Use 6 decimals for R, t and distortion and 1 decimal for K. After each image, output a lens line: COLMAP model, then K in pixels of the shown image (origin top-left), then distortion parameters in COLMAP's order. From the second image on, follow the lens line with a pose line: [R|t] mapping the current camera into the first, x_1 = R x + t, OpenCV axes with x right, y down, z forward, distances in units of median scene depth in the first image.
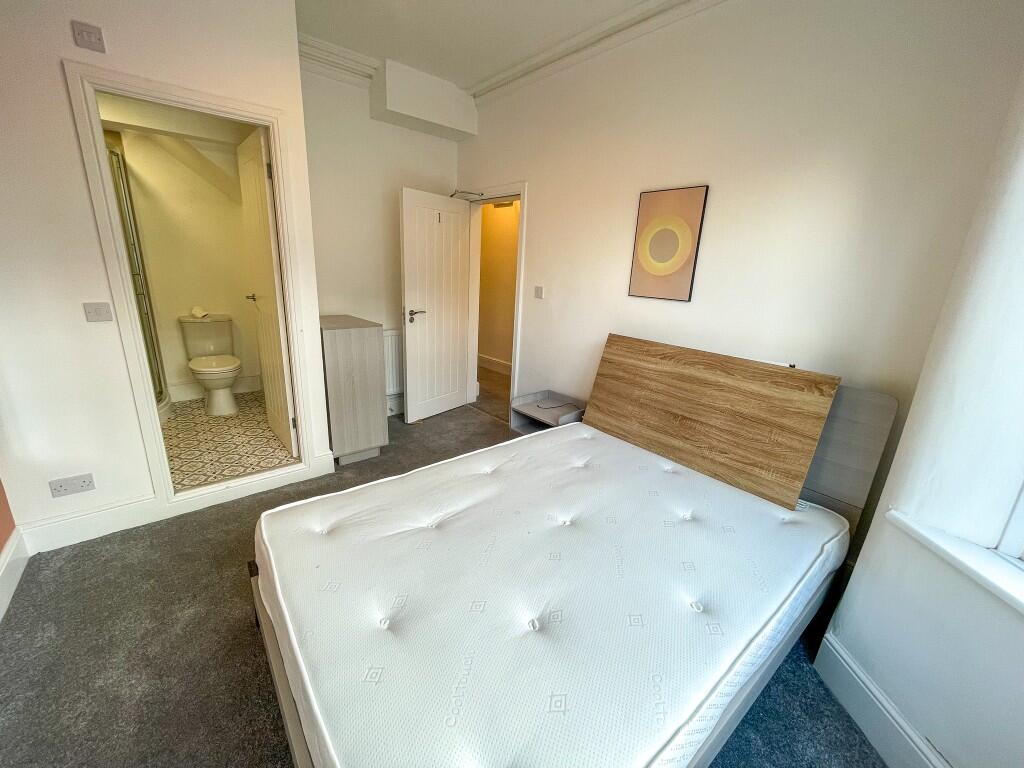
lens RADIAL K [[415.9, 0, 507.6], [0, 415.9, 382.8], [0, 0, 1]] dist [0.006206, -0.000526]
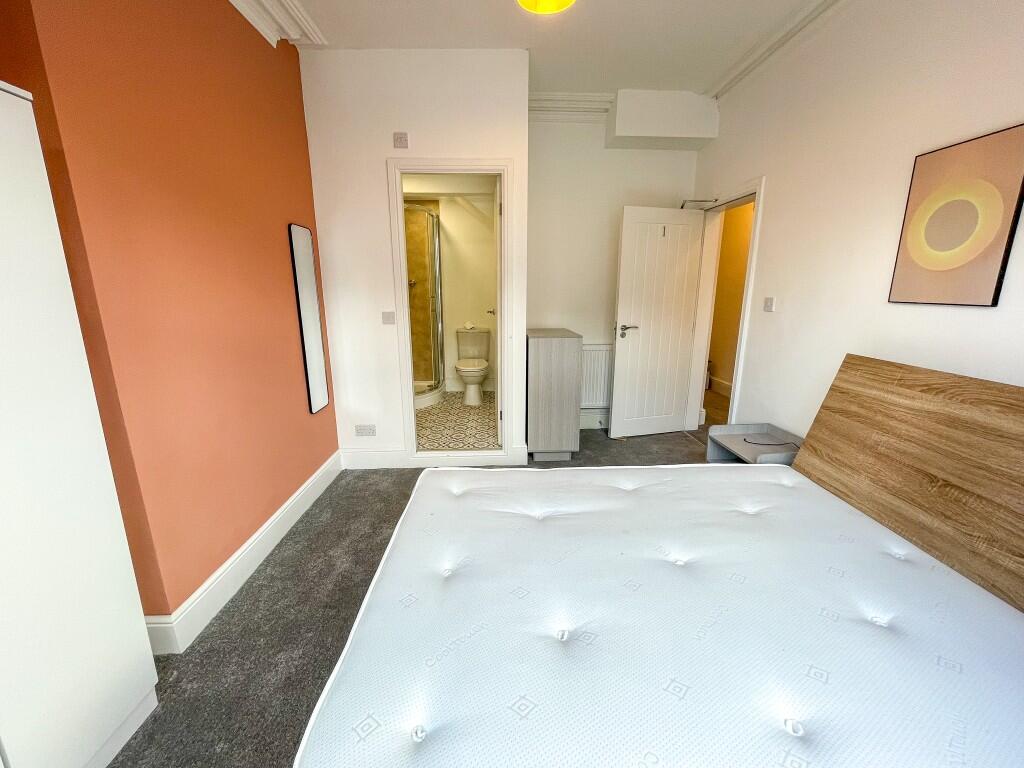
lens RADIAL K [[415.9, 0, 511.1], [0, 415.9, 382.7], [0, 0, 1]] dist [0.006206, -0.000526]
pose [[0.796587, 0.093747, -0.597210, 0.217699], [-0.132529, 0.990952, -0.021218, 0.026995], [0.589818, 0.096049, 0.801804, 0.061355]]
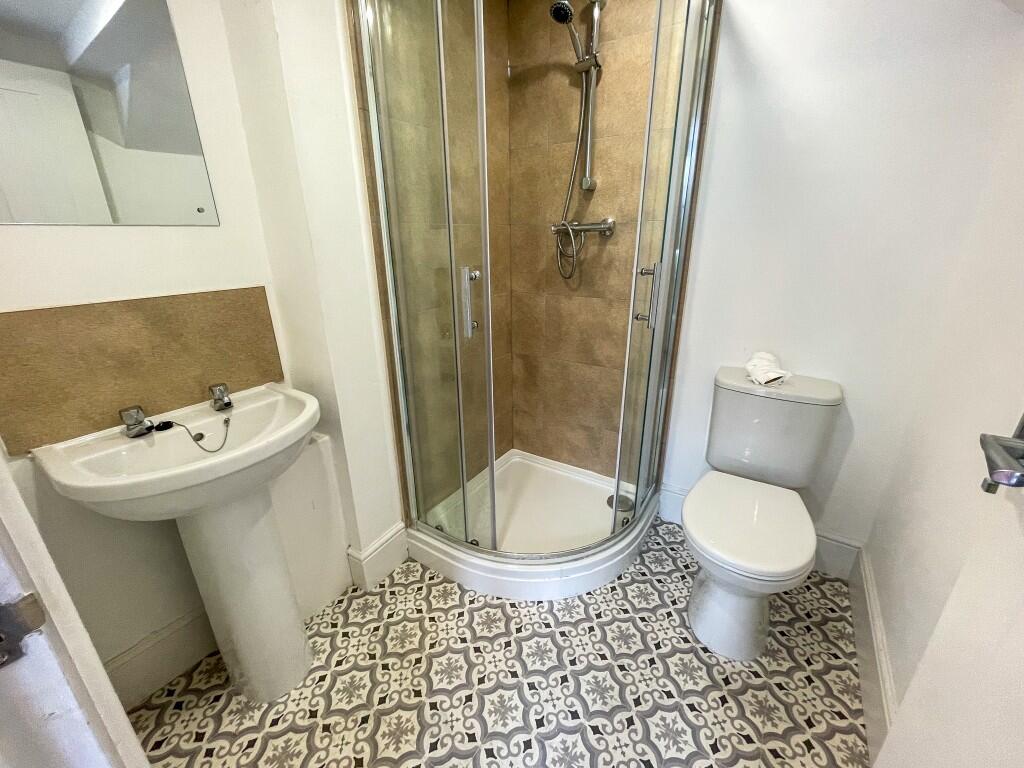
lens RADIAL K [[415.9, 0, 511.1], [0, 415.9, 384.2], [0, 0, 1]] dist [0.006206, -0.000526]
pose [[0.300843, 0.277650, -0.912362, -0.602210], [-0.242219, 0.947556, 0.208491, -0.236749], [0.922401, 0.158268, 0.352318, 0.864494]]
